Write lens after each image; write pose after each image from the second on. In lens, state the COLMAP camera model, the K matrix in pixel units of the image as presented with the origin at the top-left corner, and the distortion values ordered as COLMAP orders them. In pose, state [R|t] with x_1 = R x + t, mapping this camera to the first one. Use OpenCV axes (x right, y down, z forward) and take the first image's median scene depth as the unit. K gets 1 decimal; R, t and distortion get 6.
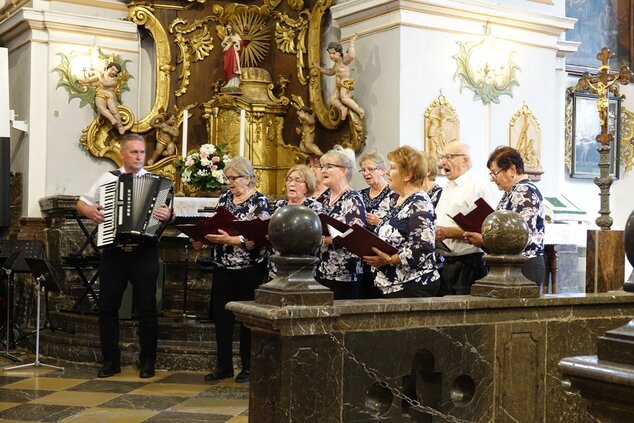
lens RADIAL K [[939.5, 0, 317.0], [0, 939.5, 211.5], [0, 0, 1]] dist [0.013929, -0.001530]
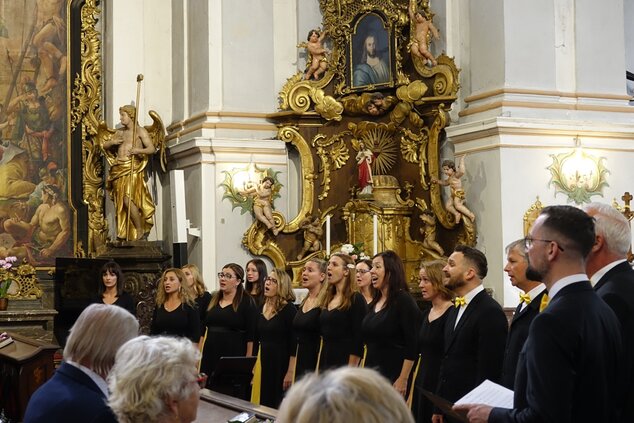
lens RADIAL K [[1151.5, 0, 317.0], [0, 1151.5, 211.5], [0, 0, 1]] dist [0.011072, -0.013181]
pose [[0.989161, -0.036309, -0.142276, 0.055101], [0.031567, 0.998873, -0.035447, -0.059712], [0.143403, 0.030571, 0.989192, -0.452043]]
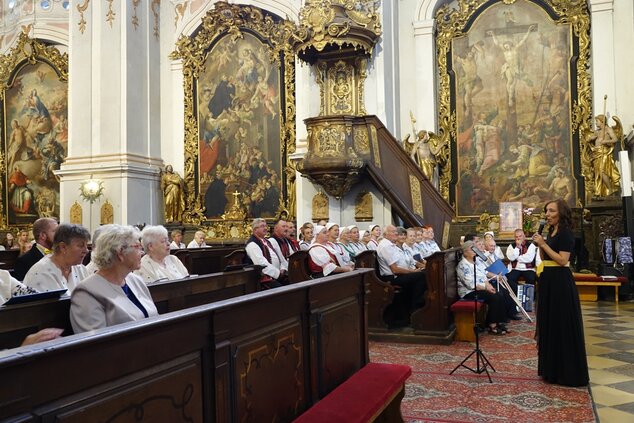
lens RADIAL K [[601.2, 0, 317.0], [0, 601.2, 211.5], [0, 0, 1]] dist [0.006775, -0.001974]
pose [[0.584730, -0.052060, -0.809556, 0.297274], [0.042790, 0.998529, -0.033306, -0.032402], [0.810099, -0.015166, 0.586097, -0.255317]]
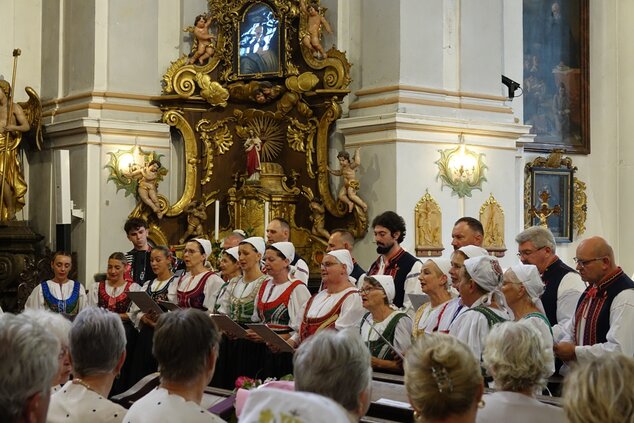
lens RADIAL K [[1219.3, 0, 317.0], [0, 1219.3, 211.5], [0, 0, 1]] dist [0.001279, 0.076534]
pose [[0.996653, -0.006776, 0.081470, -0.136796], [0.008044, 0.999851, -0.015242, -0.067088], [-0.081355, 0.015846, 0.996559, -0.574180]]
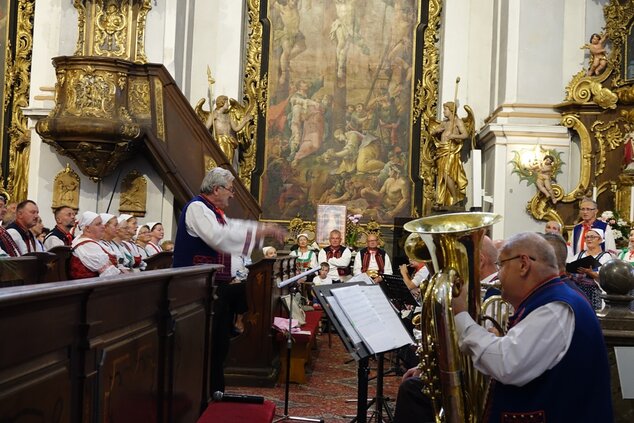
lens RADIAL K [[854.7, 0, 317.0], [0, 854.7, 211.5], [0, 0, 1]] dist [-0.000434, 0.002666]
pose [[0.823027, -0.005483, -0.567975, 0.246597], [-0.019154, 0.999117, -0.037401, -0.013396], [0.567679, 0.041660, 0.822195, -0.305912]]
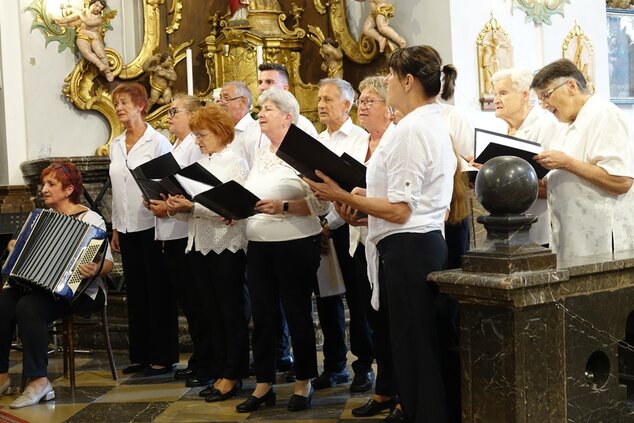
lens RADIAL K [[1069.8, 0, 317.0], [0, 1069.8, 211.5], [0, 0, 1]] dist [0.005932, 0.010052]
pose [[0.993908, -0.062654, 0.090674, -0.118623], [0.057650, 0.996720, 0.056789, -0.009193], [-0.093934, -0.051215, 0.994260, 0.012133]]
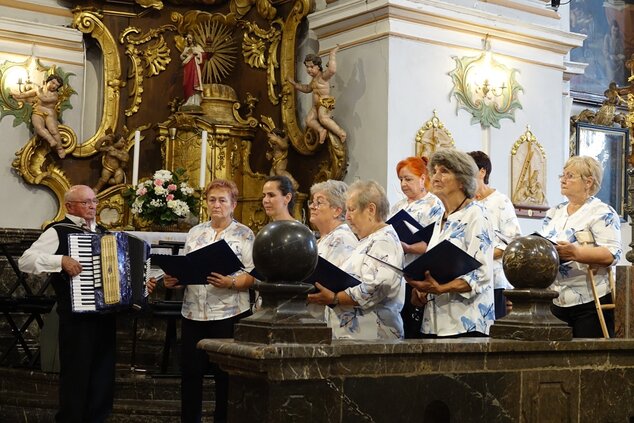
lens RADIAL K [[1052.9, 0, 317.8], [0, 1052.9, 203.3], [0, 0, 1]] dist [0.007318, 0.043607]
pose [[0.999052, 0.013143, 0.041495, -0.013734], [-0.010699, 0.998225, -0.058580, 0.012943], [-0.042191, 0.058081, 0.997420, 0.033460]]
